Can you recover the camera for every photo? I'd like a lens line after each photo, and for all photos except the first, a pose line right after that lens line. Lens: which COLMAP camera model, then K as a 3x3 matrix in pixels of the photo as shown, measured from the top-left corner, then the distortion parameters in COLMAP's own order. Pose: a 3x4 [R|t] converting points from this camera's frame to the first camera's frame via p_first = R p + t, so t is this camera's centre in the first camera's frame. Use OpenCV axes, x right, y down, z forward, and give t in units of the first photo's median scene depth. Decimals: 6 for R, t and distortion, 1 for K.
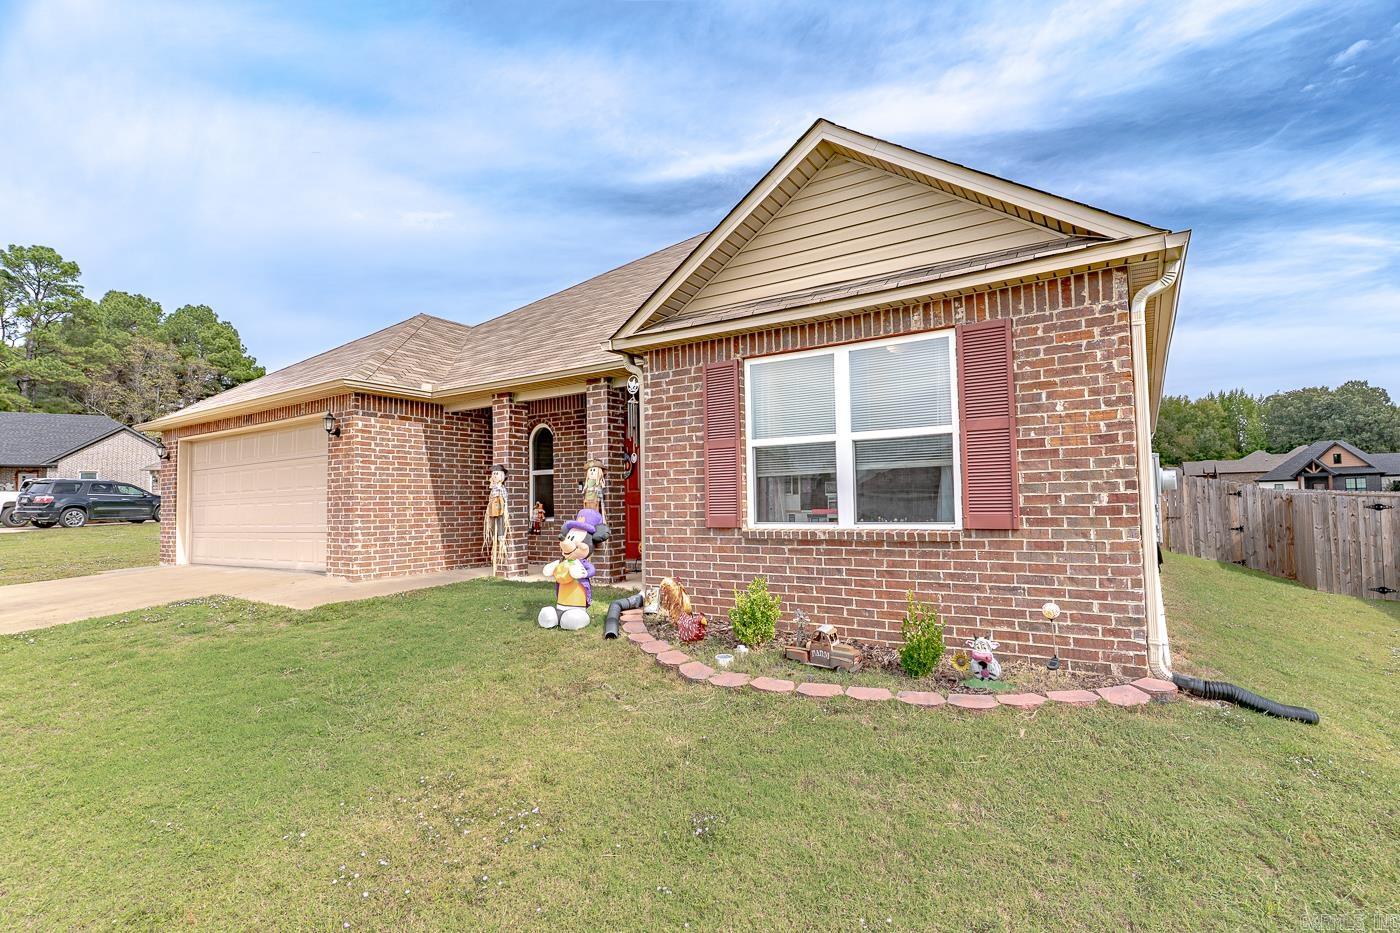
lens RADIAL K [[680.9, 0, 704.8], [0, 680.9, 469.7], [0, 0, 1]] dist [0.004632, -0.003085]
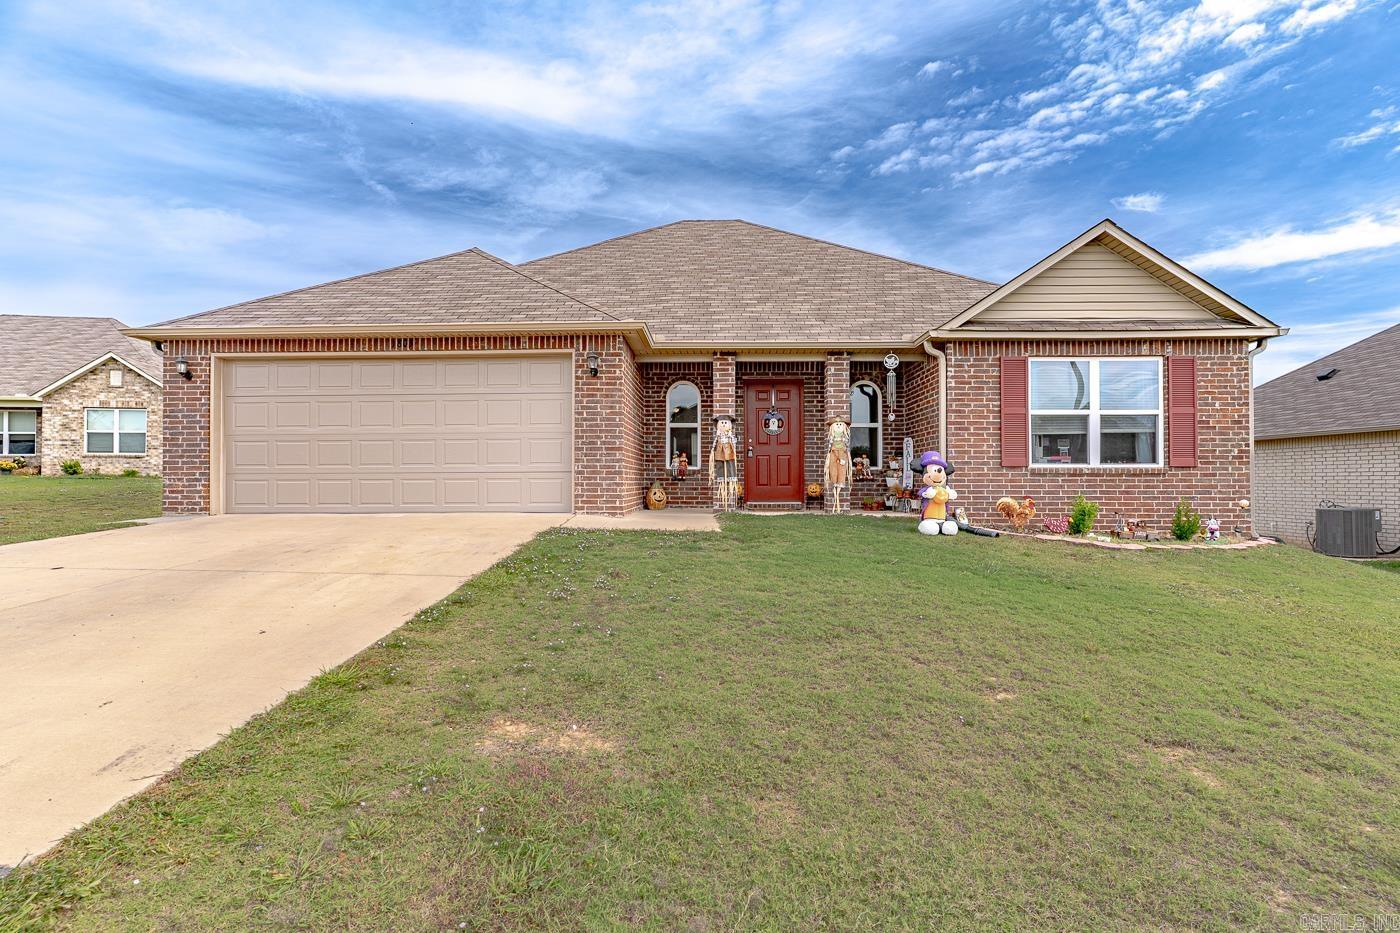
lens RADIAL K [[680.9, 0, 695.3], [0, 680.9, 469.9], [0, 0, 1]] dist [0.004632, -0.003085]
pose [[0.852026, 0.028382, 0.522730, -1.514683], [-0.043581, 0.998909, 0.016797, 0.108780], [-0.521683, -0.037092, 0.852333, 0.083757]]
